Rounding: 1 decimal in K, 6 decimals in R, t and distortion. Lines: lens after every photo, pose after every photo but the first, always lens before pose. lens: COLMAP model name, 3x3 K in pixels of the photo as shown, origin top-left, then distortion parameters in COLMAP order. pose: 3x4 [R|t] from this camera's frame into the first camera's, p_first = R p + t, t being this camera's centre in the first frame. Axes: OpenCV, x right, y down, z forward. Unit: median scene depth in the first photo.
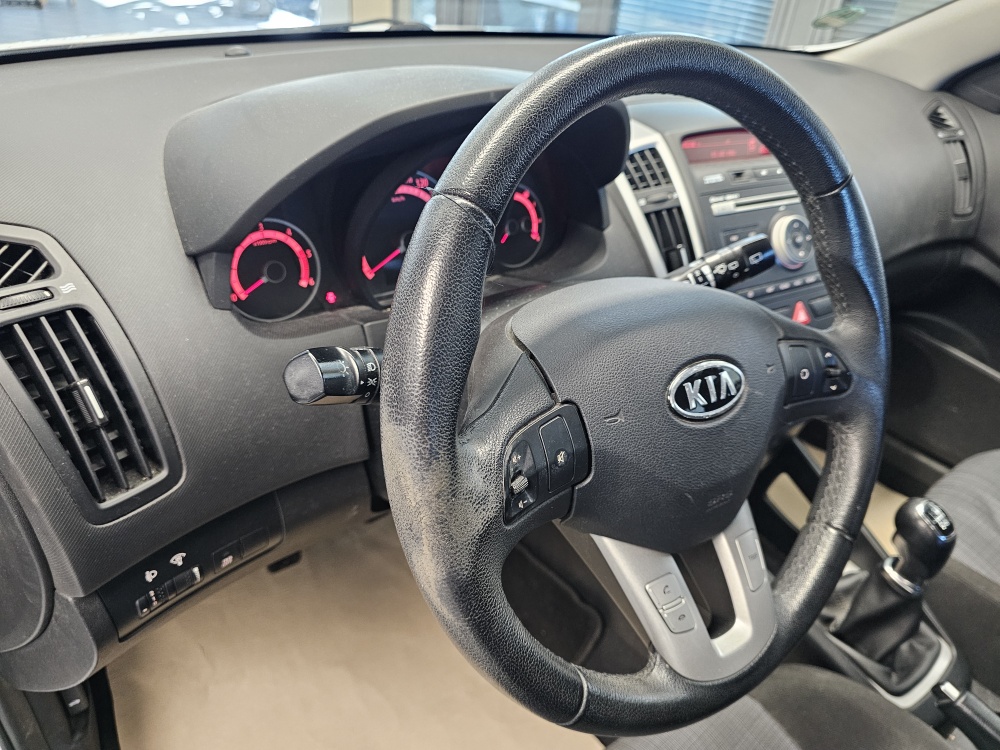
lens RADIAL K [[673.6, 0, 500.0], [0, 673.6, 375.0], [0, 0, 1]] dist [0.065826, -0.090903]
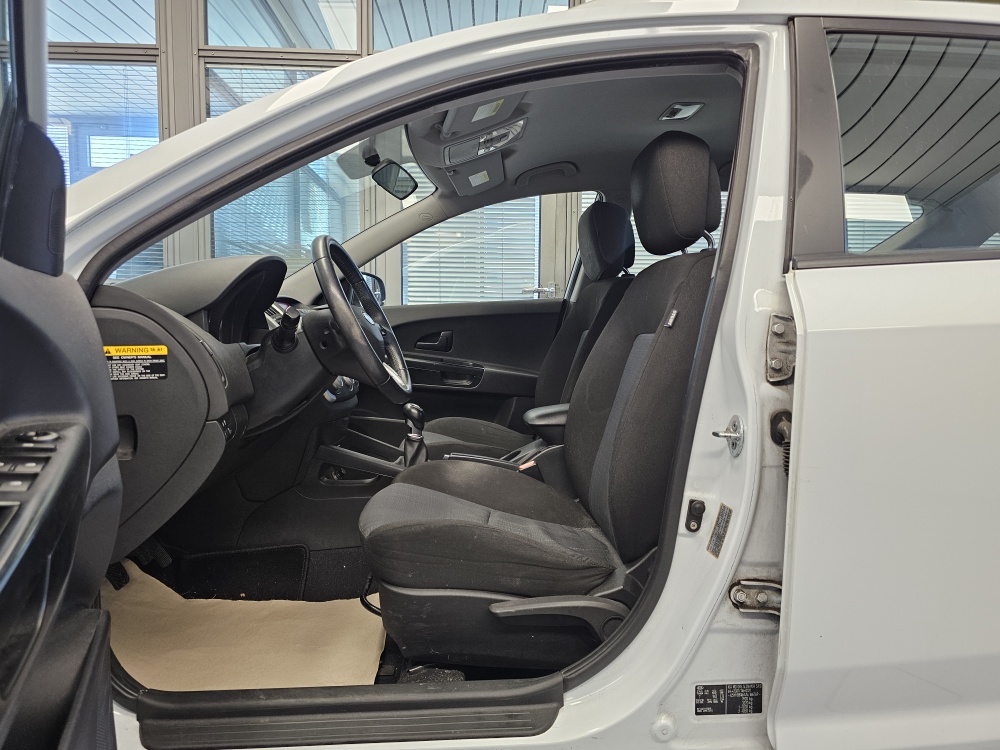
lens RADIAL K [[673.6, 0, 500.0], [0, 673.6, 375.0], [0, 0, 1]] dist [0.065826, -0.090903]
pose [[0.550270, -0.152041, 0.821028, -1.621472], [0.491883, 0.853583, -0.171601, 0.872461], [-0.674725, 0.498276, 0.544488, -0.928607]]
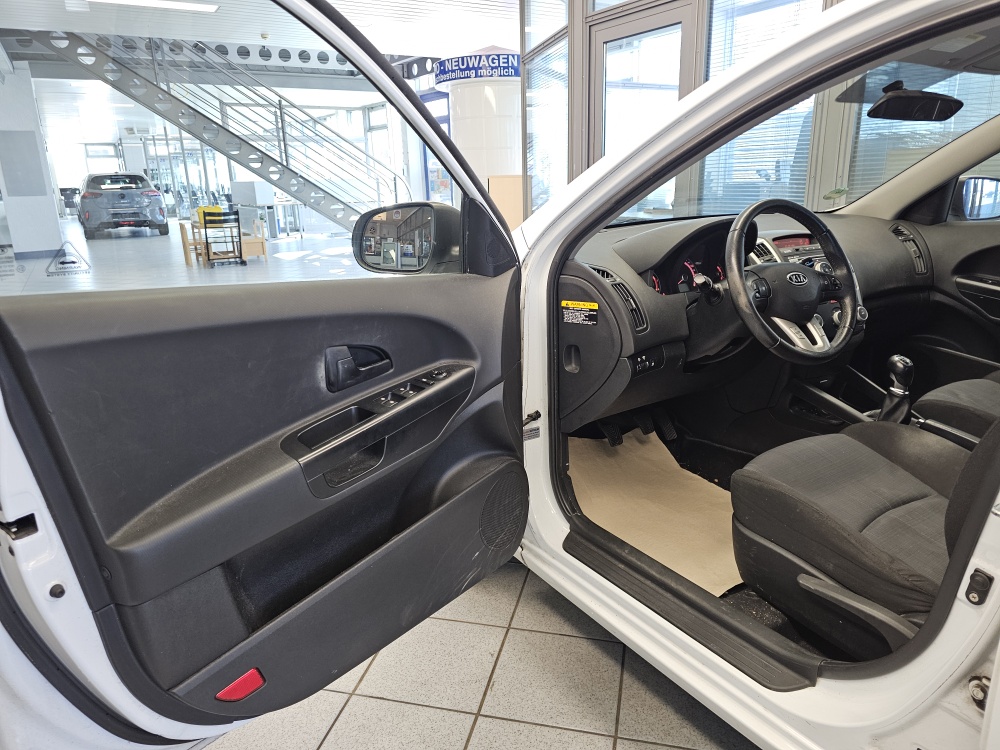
lens RADIAL K [[673.6, 0, 500.0], [0, 673.6, 375.0], [0, 0, 1]] dist [0.065826, -0.090903]
pose [[0.990086, -0.096514, -0.102051, -0.707717], [0.063600, 0.955837, -0.286933, 1.062656], [0.125237, 0.277598, 0.952499, -1.894294]]
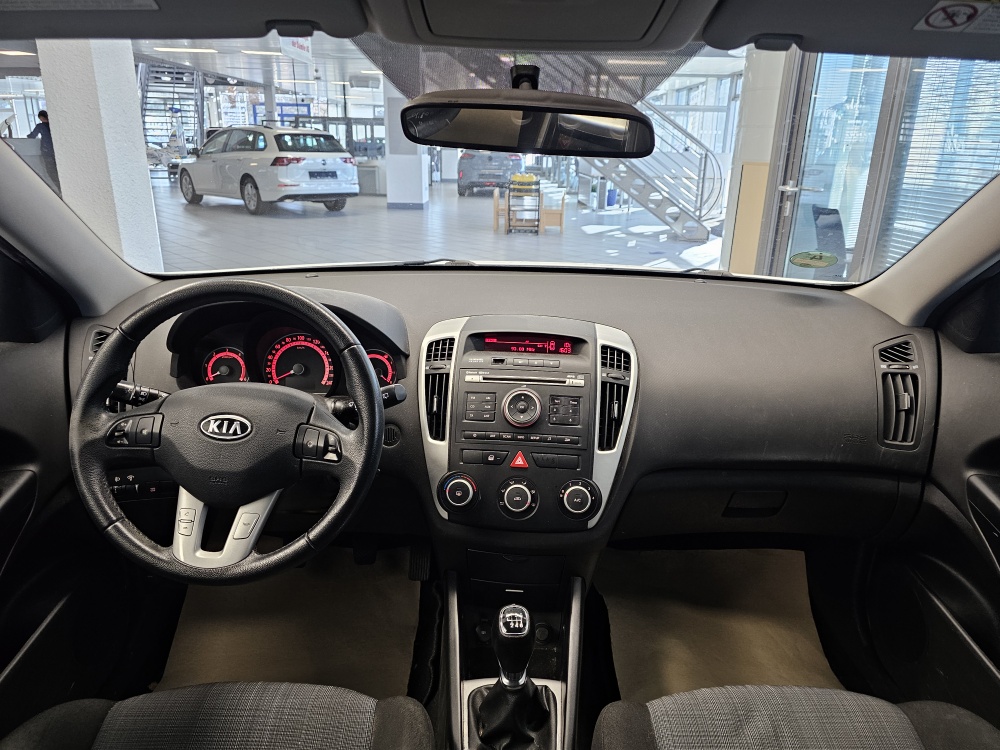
lens RADIAL K [[659.8, 0, 500.0], [0, 659.8, 375.0], [0, 0, 1]] dist [0.073859, -0.088645]
pose [[0.798096, 0.119356, -0.590590, 1.543193], [-0.275933, 0.943759, -0.182152, 0.006473], [0.535634, 0.308338, 0.786145, -0.193299]]
